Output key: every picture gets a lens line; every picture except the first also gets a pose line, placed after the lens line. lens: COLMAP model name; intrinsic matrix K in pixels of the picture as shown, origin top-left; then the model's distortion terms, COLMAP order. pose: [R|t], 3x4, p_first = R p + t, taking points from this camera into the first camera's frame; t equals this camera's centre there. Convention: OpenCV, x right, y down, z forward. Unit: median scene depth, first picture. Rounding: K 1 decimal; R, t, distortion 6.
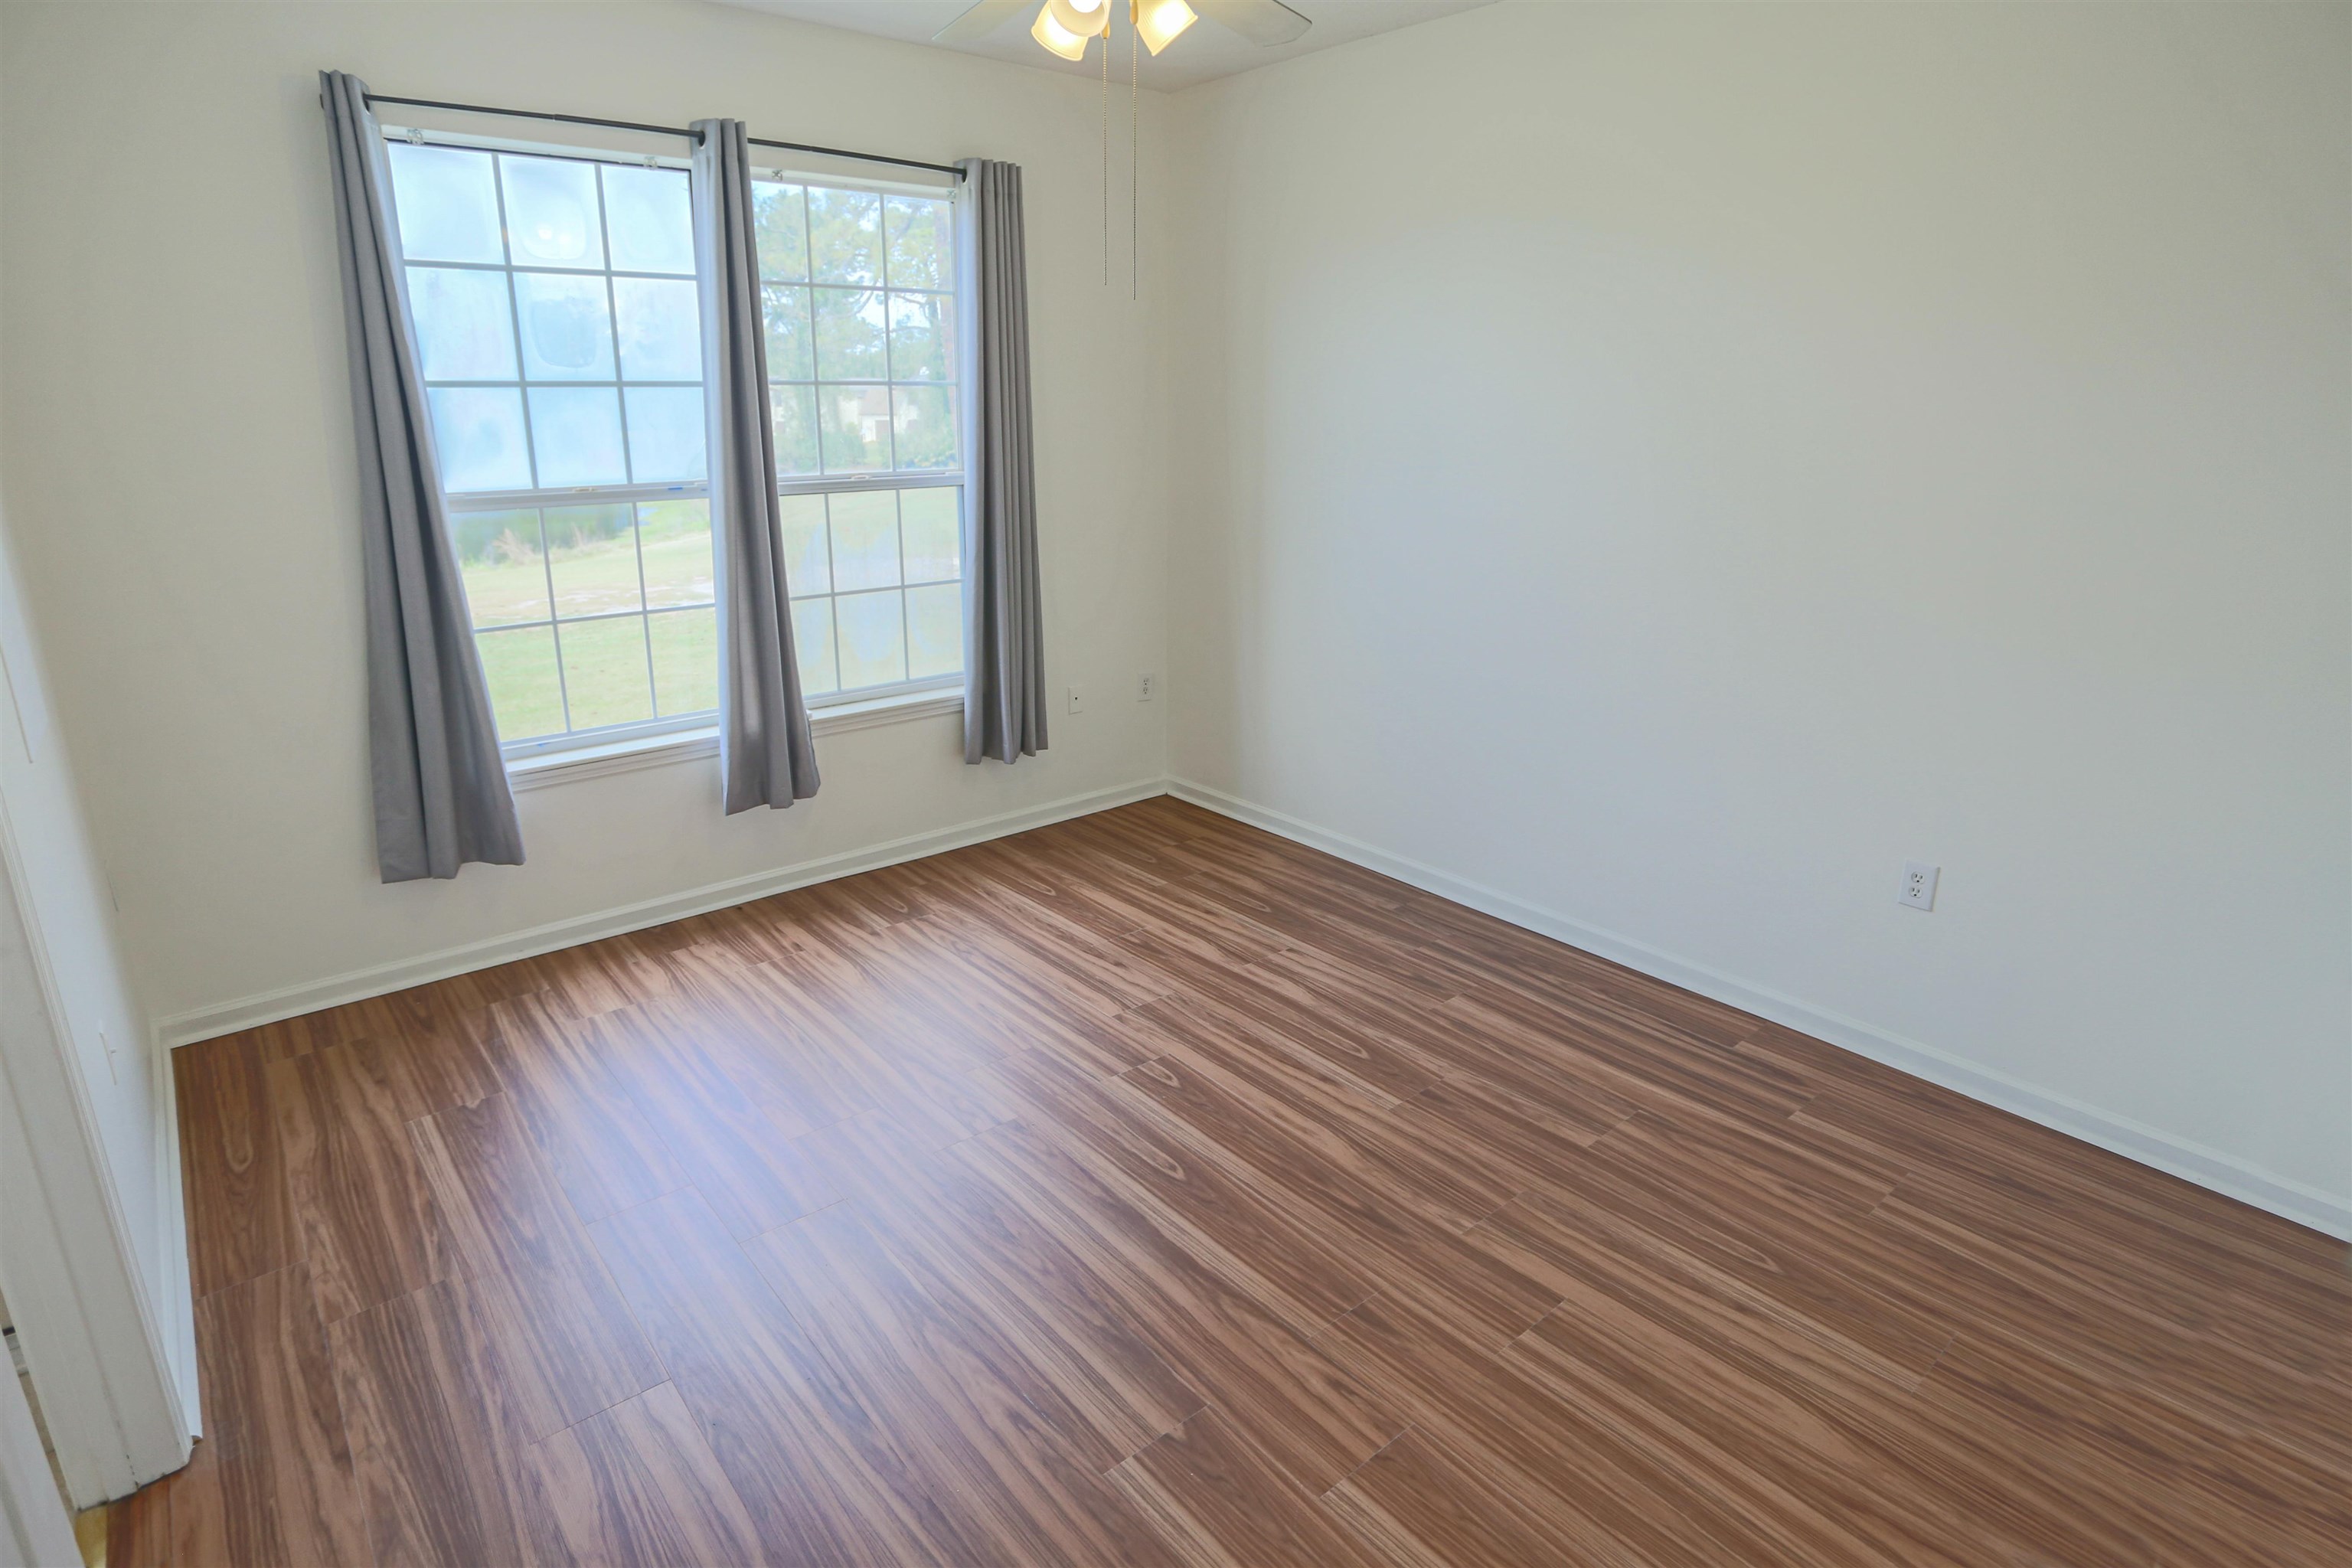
lens RADIAL K [[1220.6, 0, 1163.5], [0, 1220.6, 766.4], [0, 0, 1]] dist [-0.081206, 0.039235]
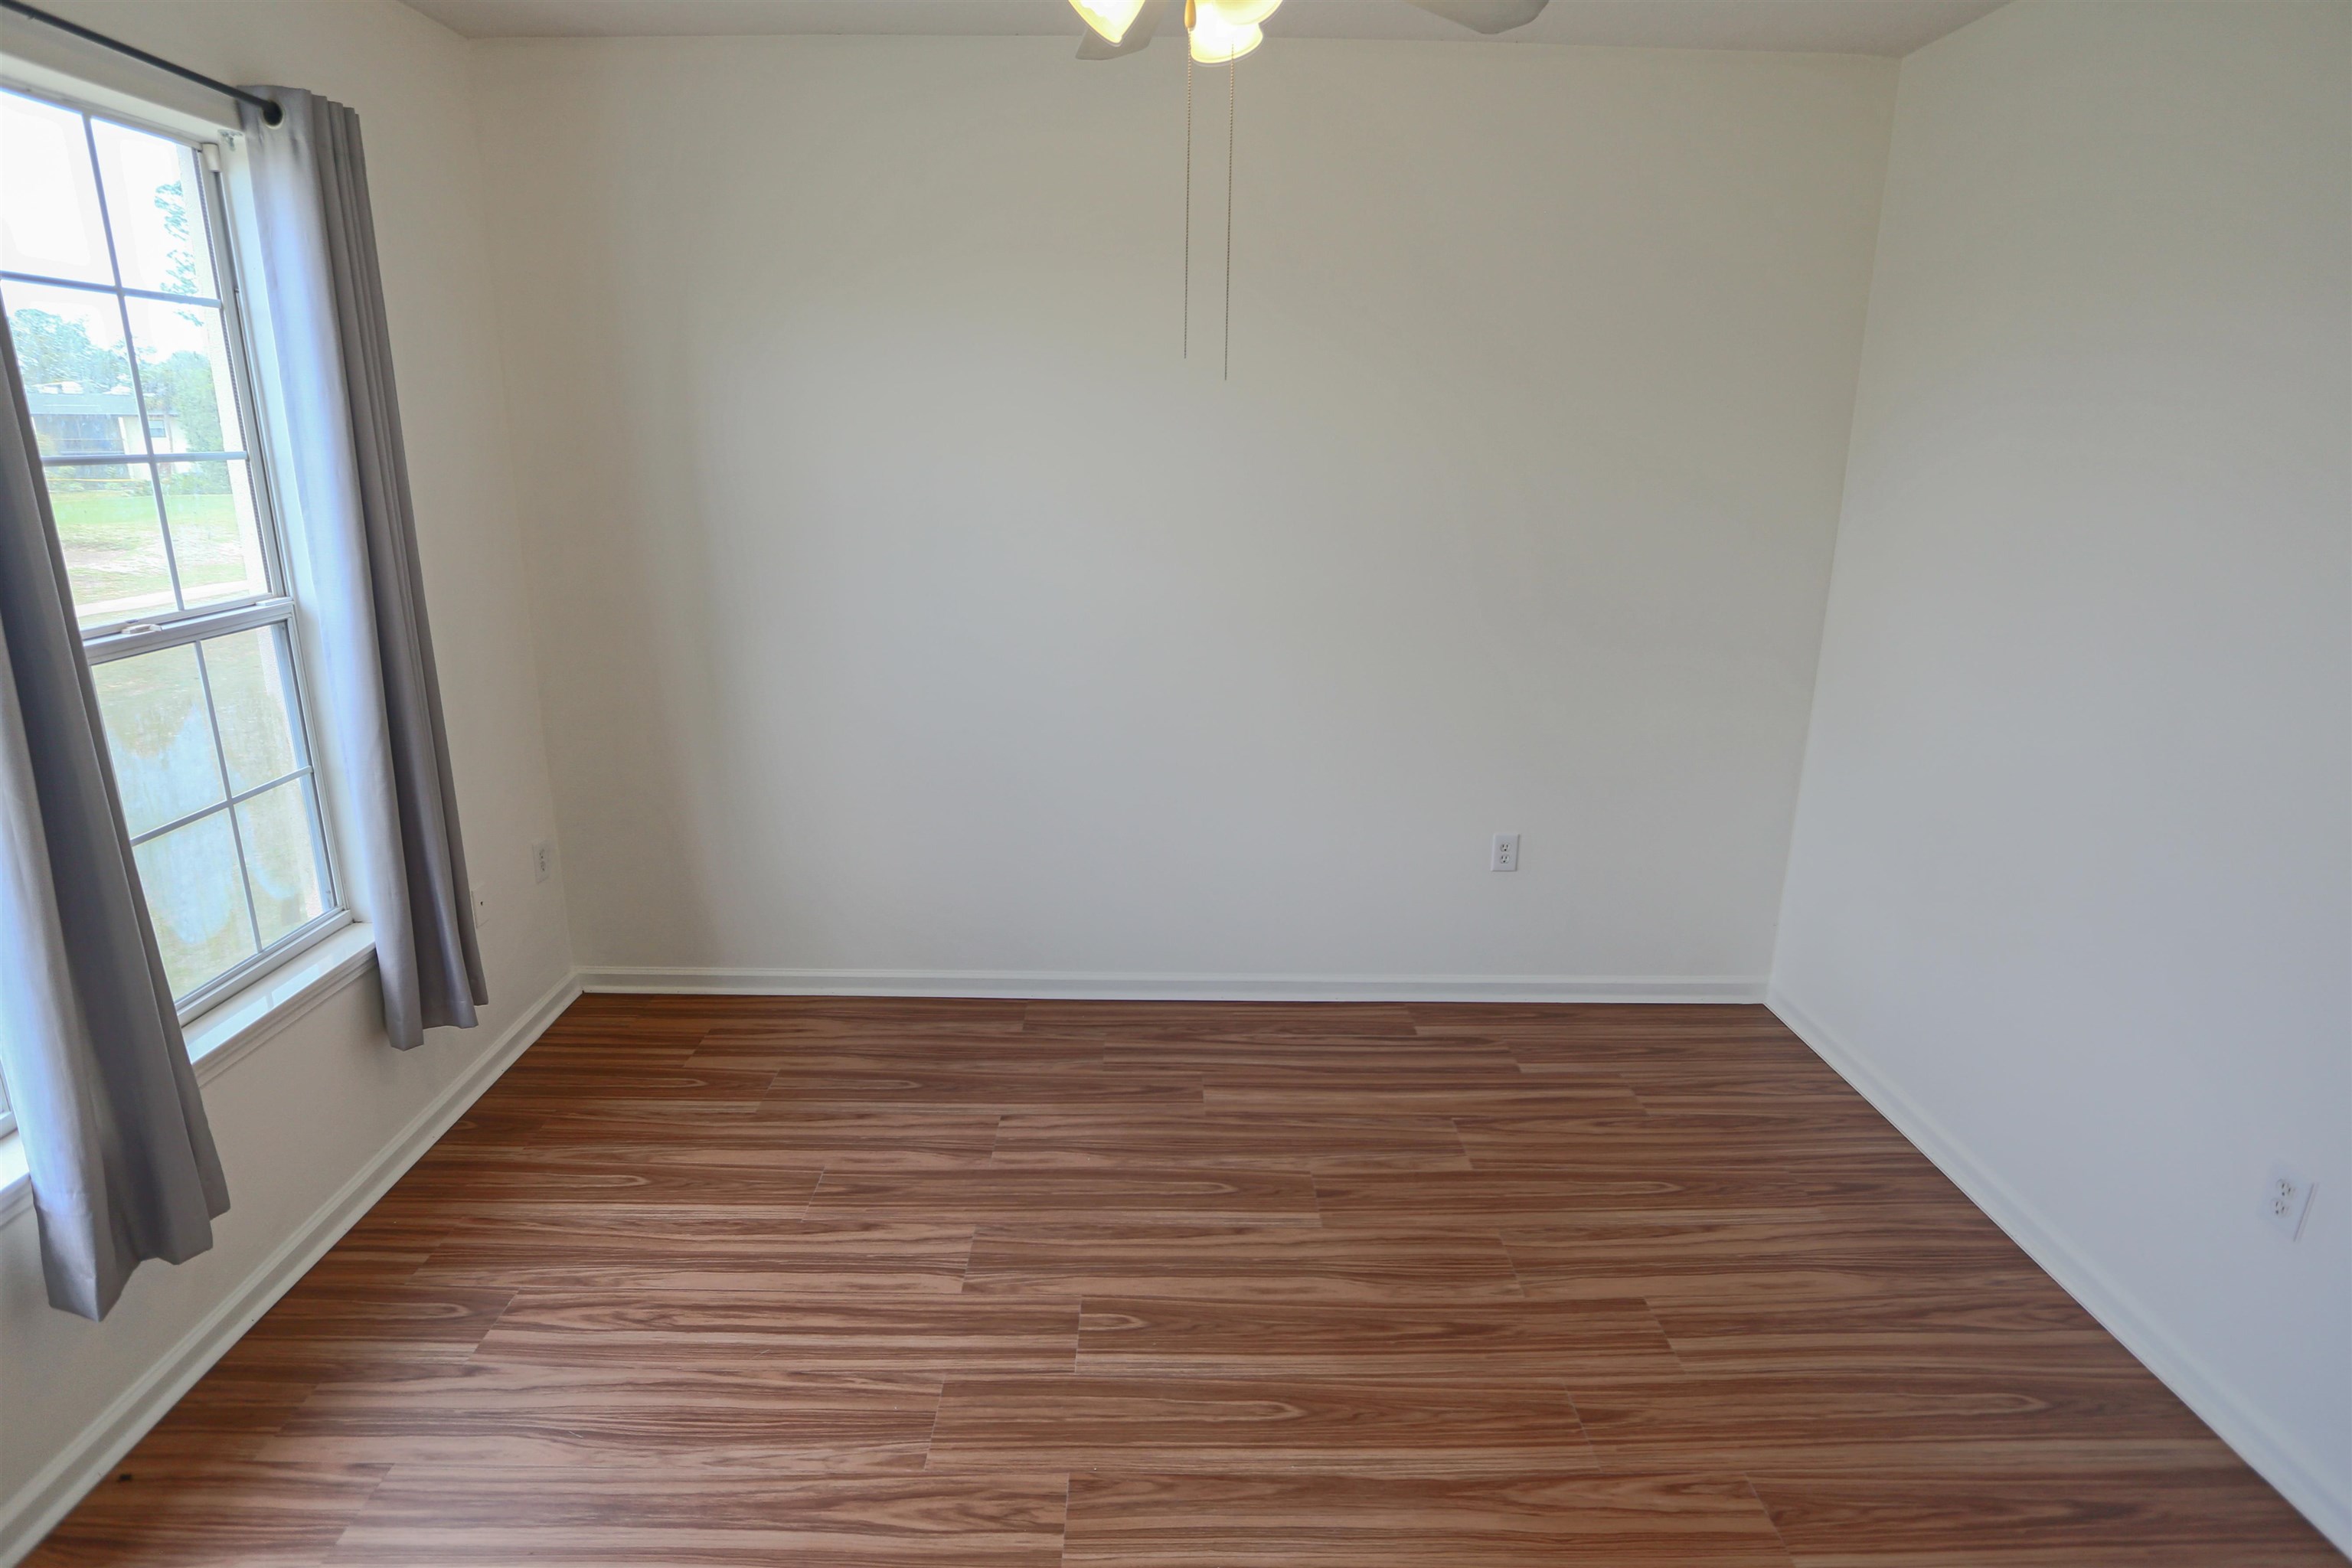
lens RADIAL K [[1230.0, 0, 1156.6], [0, 1230.0, 784.6], [0, 0, 1]] dist [-0.080656, 0.041746]
pose [[0.639311, -0.214717, 0.738362, -0.469431], [0.217441, 0.971513, 0.094246, -0.152290], [-0.737564, 0.100298, 0.667787, 0.380952]]
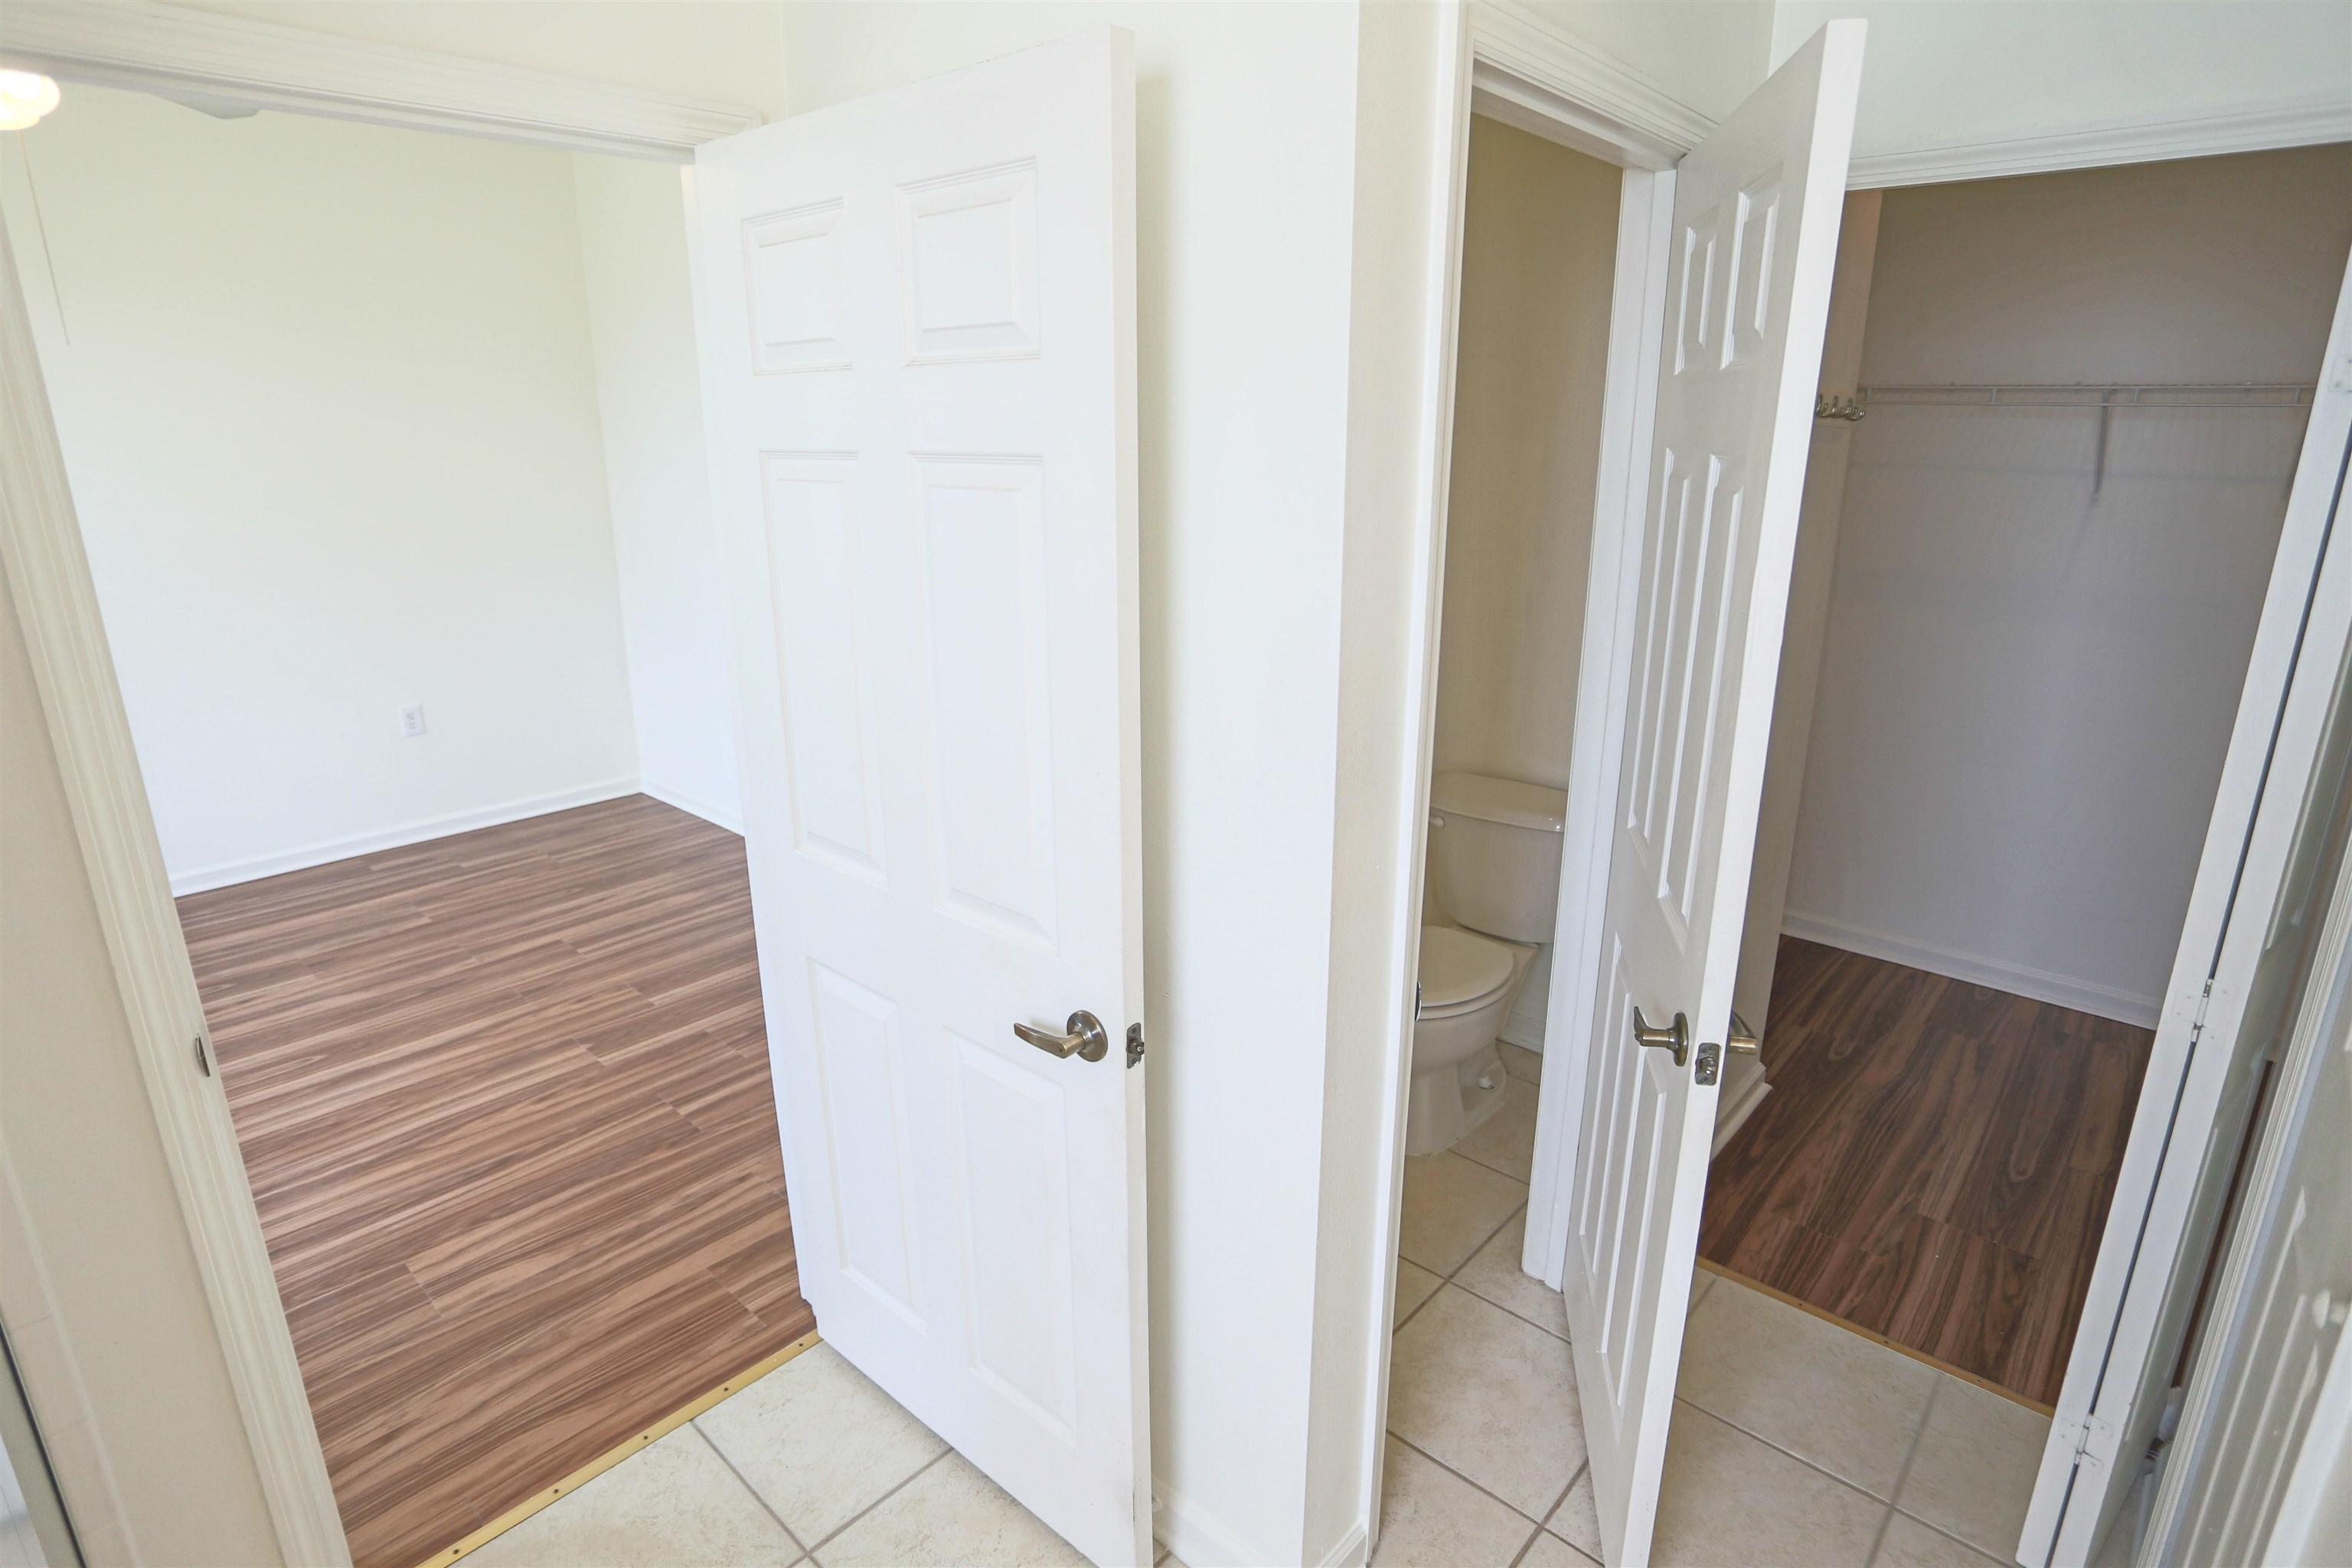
lens RADIAL K [[1220.6, 0, 1163.5], [0, 1220.6, 766.4], [0, 0, 1]] dist [-0.081206, 0.039235]
pose [[-0.134308, -0.282355, 0.949862, -0.943369], [0.289041, 0.905701, 0.310098, -0.043285], [-0.947848, 0.316197, -0.040031, 0.118202]]
